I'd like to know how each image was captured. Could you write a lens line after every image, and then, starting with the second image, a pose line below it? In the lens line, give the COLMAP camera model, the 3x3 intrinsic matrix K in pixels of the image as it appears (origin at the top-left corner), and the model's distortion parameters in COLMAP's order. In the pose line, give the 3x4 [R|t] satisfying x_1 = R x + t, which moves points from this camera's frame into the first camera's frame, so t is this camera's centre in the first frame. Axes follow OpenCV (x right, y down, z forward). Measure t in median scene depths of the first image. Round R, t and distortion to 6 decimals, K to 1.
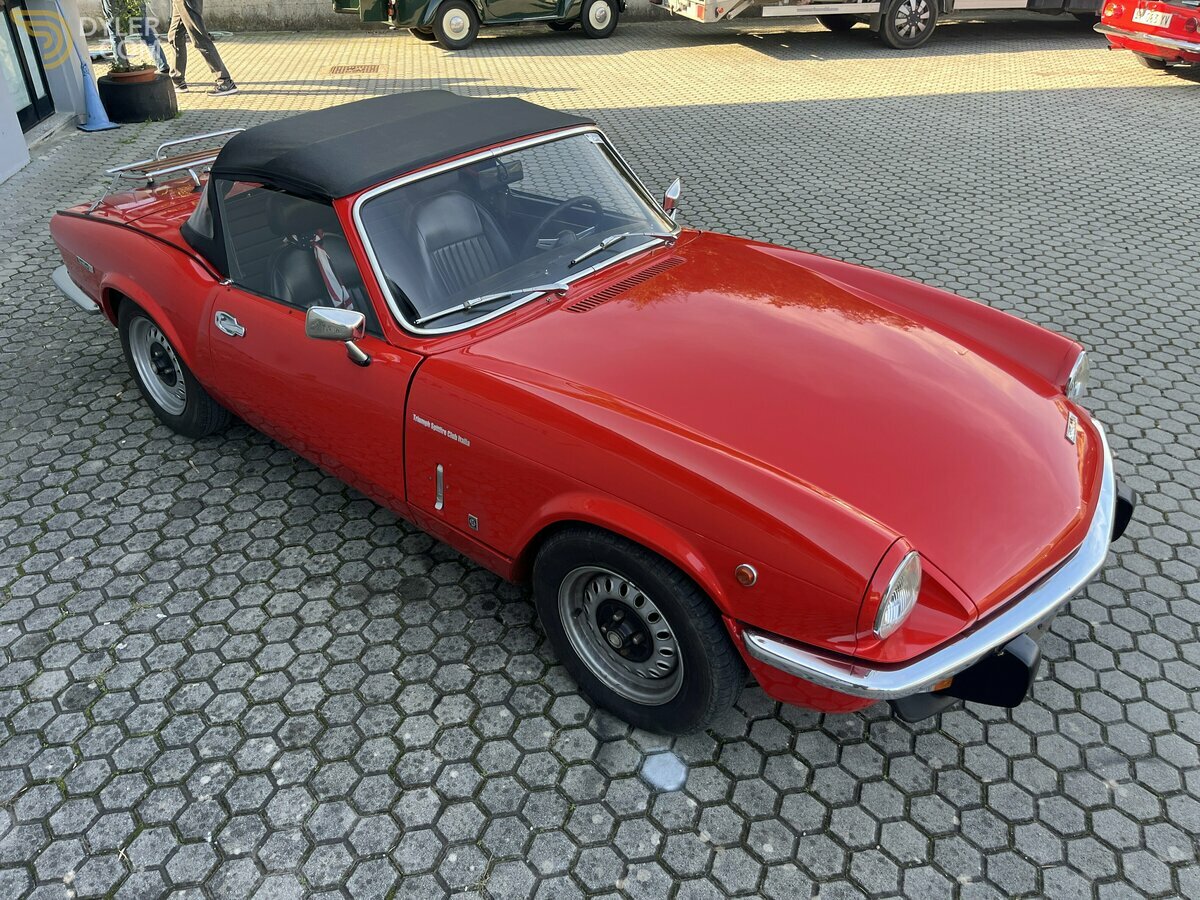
lens RADIAL K [[909.0, 0, 608.8], [0, 909.0, 449.9], [0, 0, 1]] dist [0.063786, -0.093801]
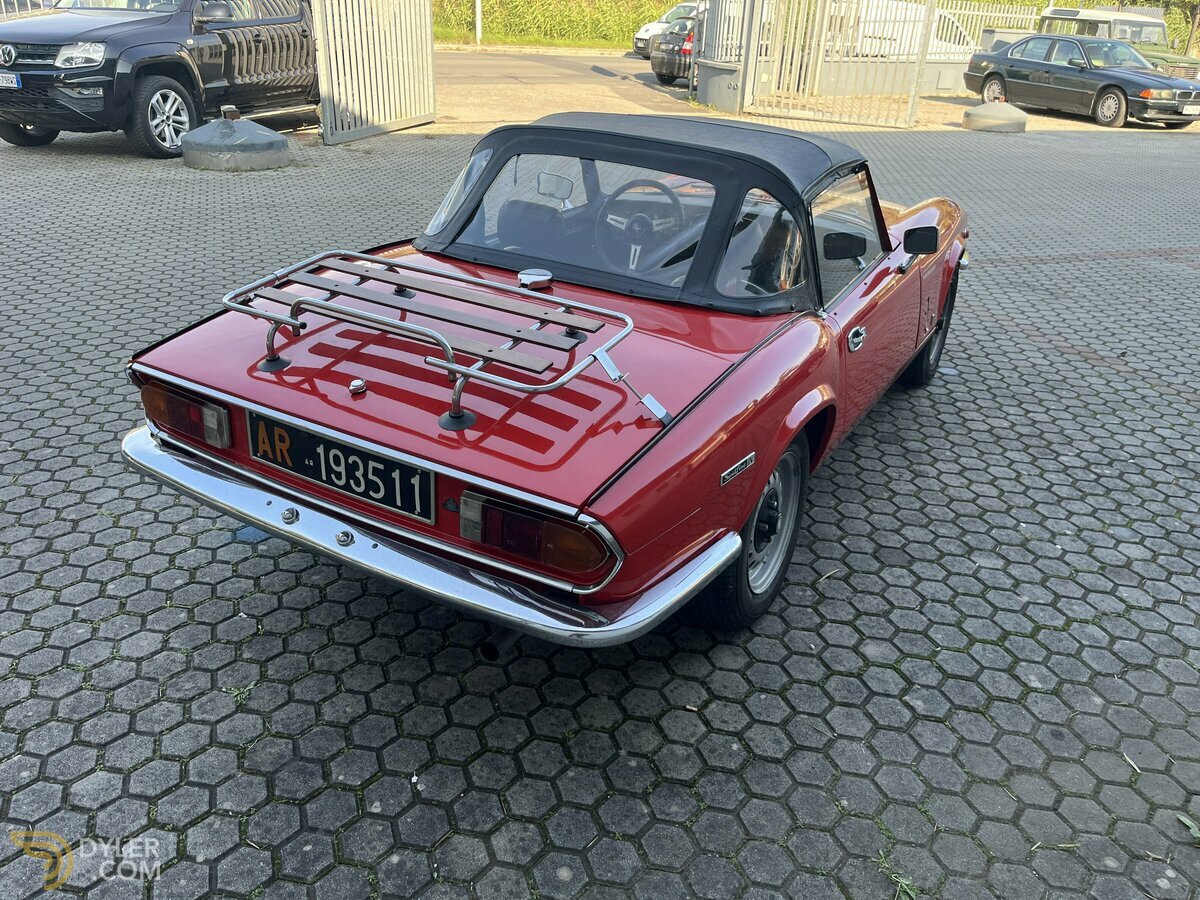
lens RADIAL K [[909.0, 0, 582.2], [0, 909.0, 453.6], [0, 0, 1]] dist [0.063786, -0.093801]
pose [[-0.168545, -0.429661, 0.887121, -1.422466], [0.485854, 0.746859, 0.454035, -0.696602], [-0.857635, 0.507537, 0.082873, 1.382287]]
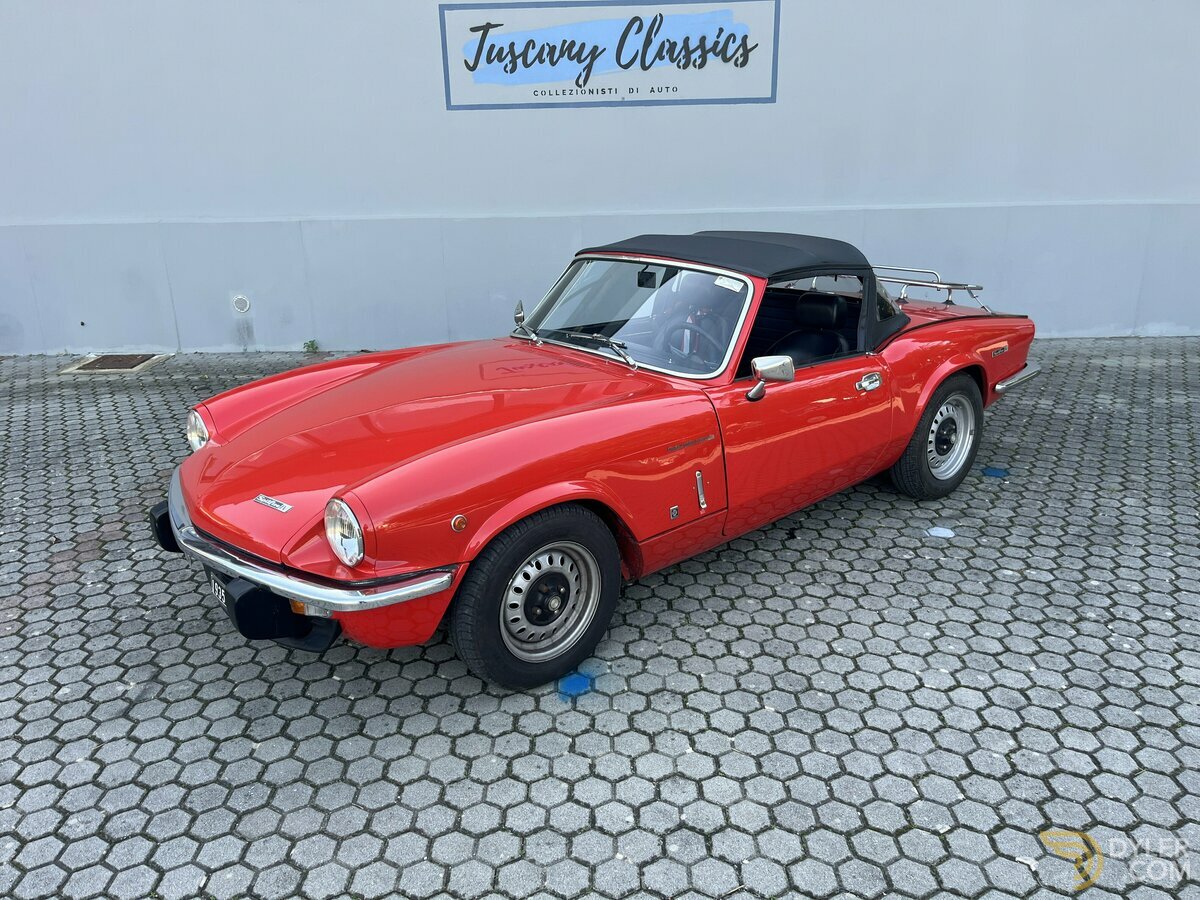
lens RADIAL K [[909.0, 0, 585.7], [0, 909.0, 449.4], [0, 0, 1]] dist [0.063786, -0.093801]
pose [[-0.187465, 0.327156, -0.926189, 1.310466], [-0.497287, 0.781532, 0.376713, -0.621919], [0.847090, 0.531203, 0.016180, 1.151258]]
